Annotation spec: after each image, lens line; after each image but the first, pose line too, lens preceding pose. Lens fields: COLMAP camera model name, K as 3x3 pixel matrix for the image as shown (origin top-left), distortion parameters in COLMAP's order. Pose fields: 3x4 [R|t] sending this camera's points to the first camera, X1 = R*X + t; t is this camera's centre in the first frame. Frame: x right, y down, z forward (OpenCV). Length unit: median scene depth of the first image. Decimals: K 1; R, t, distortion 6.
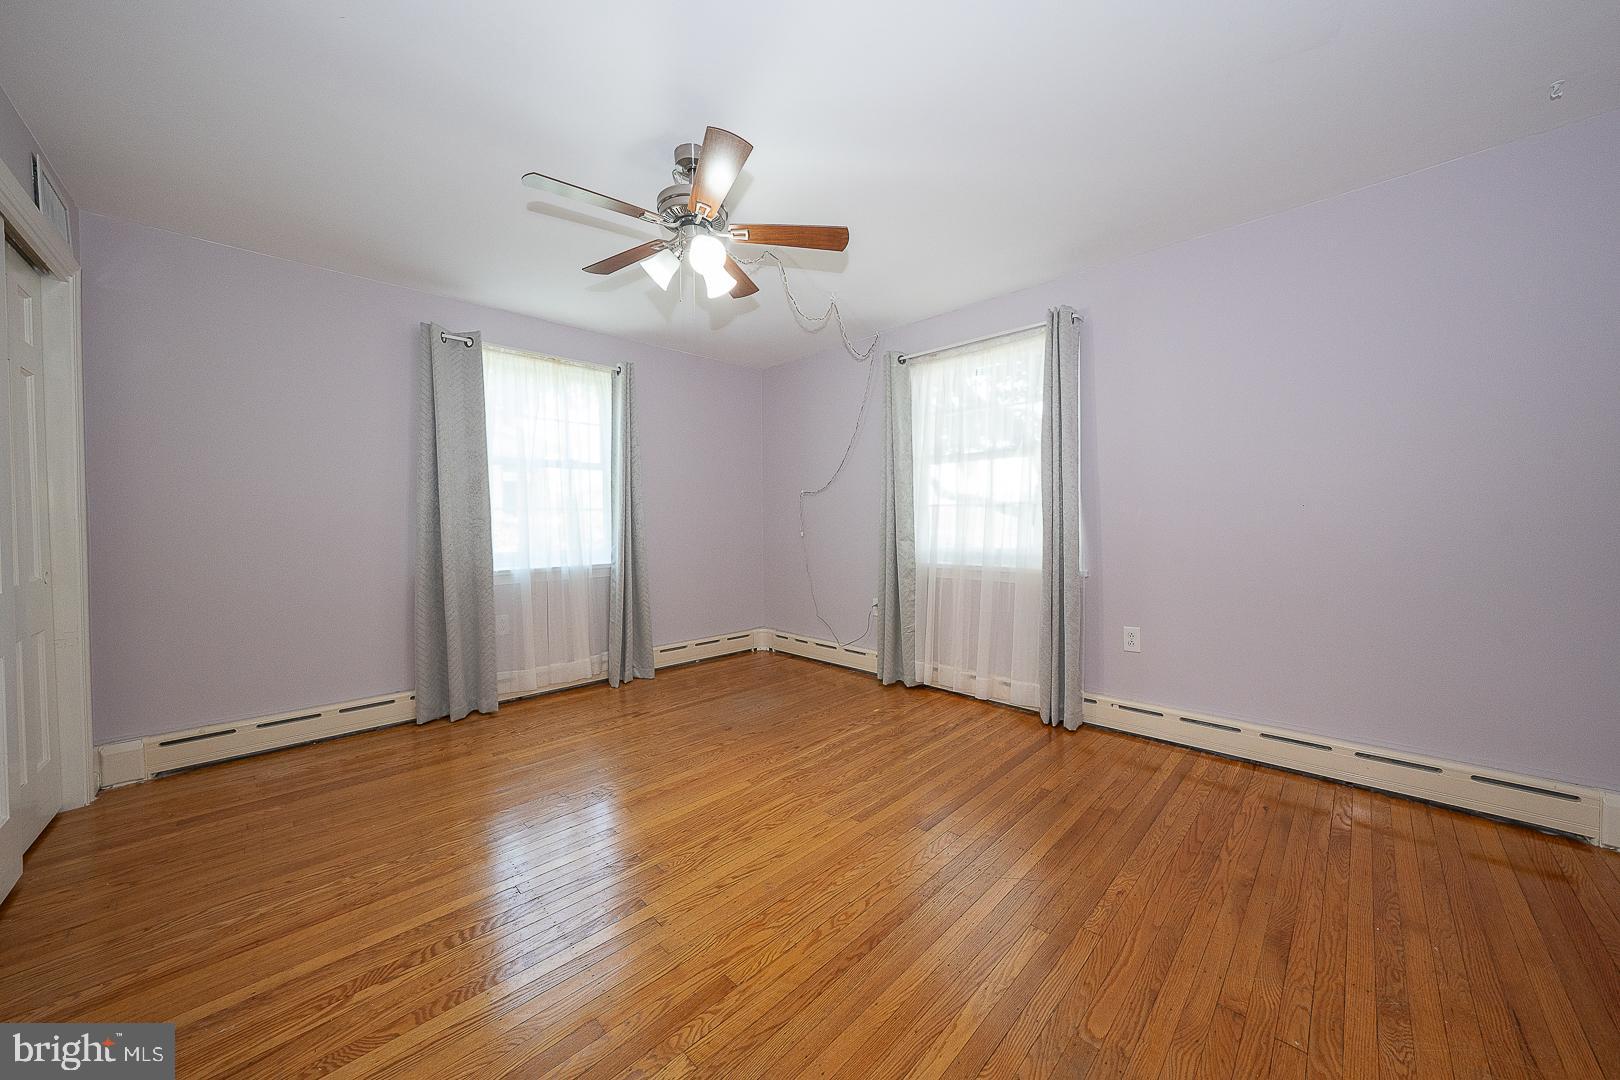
lens RADIAL K [[557.0, 0, 809.8], [0, 557.0, 531.8], [0, 0, 1]] dist [-0.028396, 0.005885]
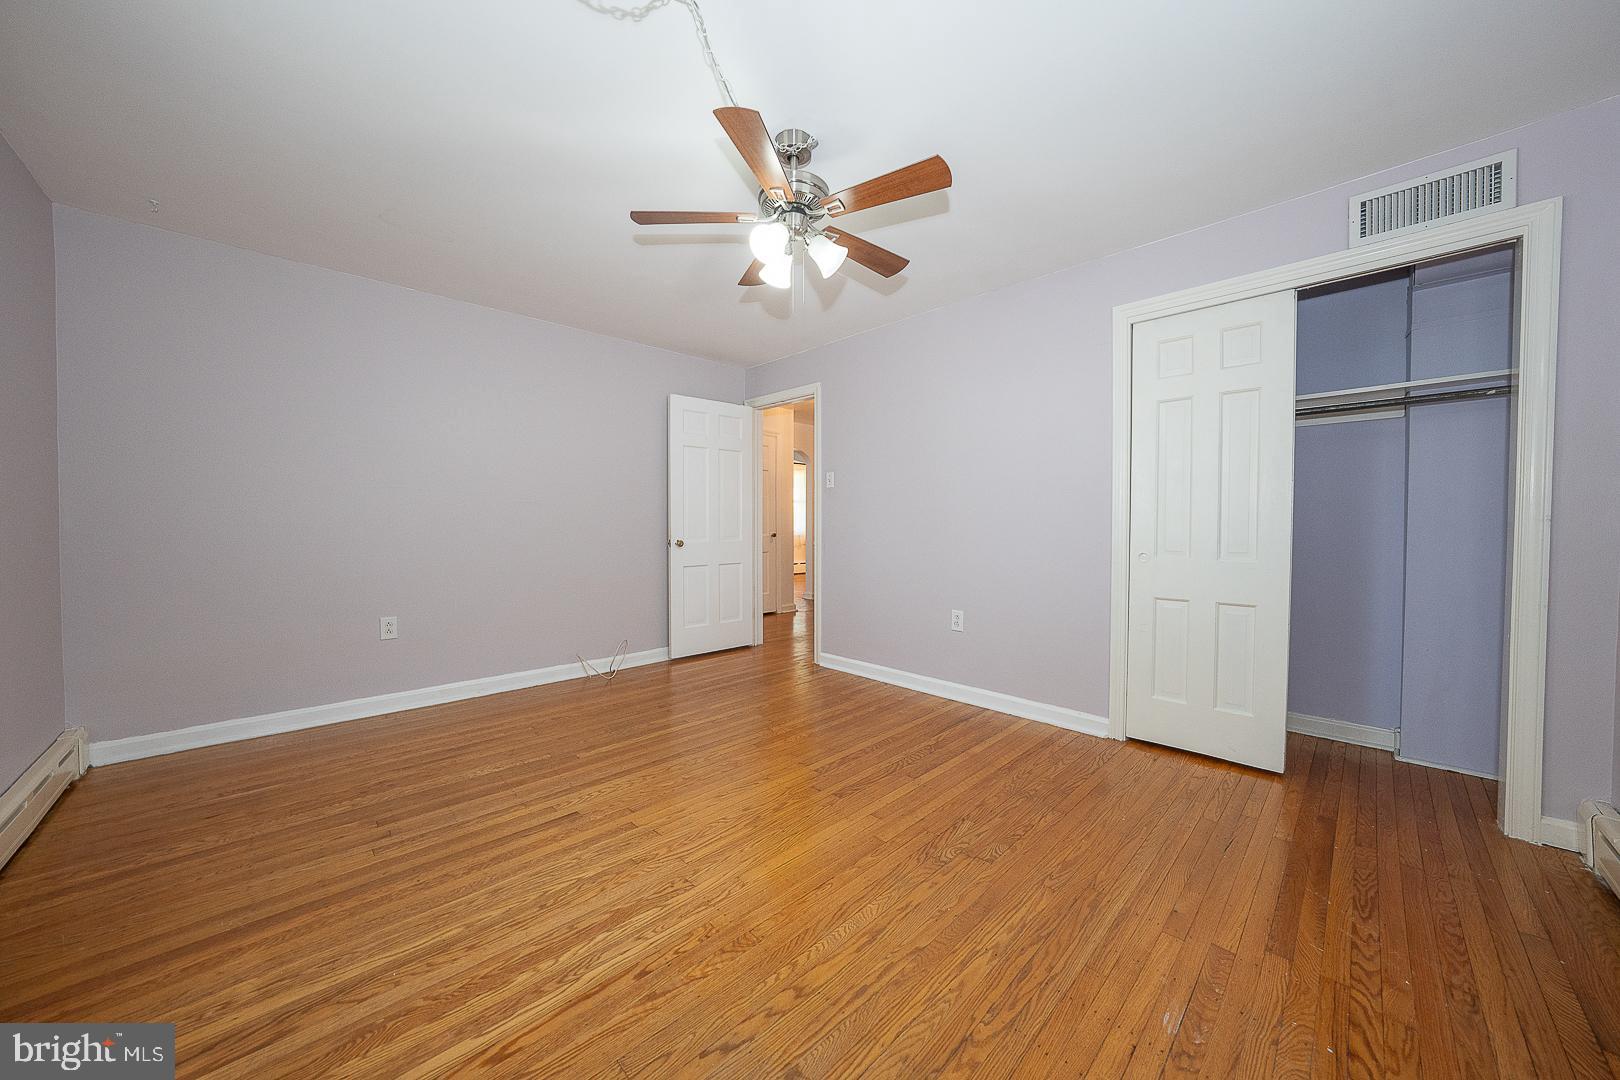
lens RADIAL K [[557.0, 0, 809.4], [0, 557.0, 535.7], [0, 0, 1]] dist [-0.028396, 0.005885]
pose [[-0.999952, 0.001489, 0.009695, -0.218761], [0.001937, 0.998919, 0.046446, -0.024731], [-0.009615, 0.046462, -0.998874, 1.817091]]
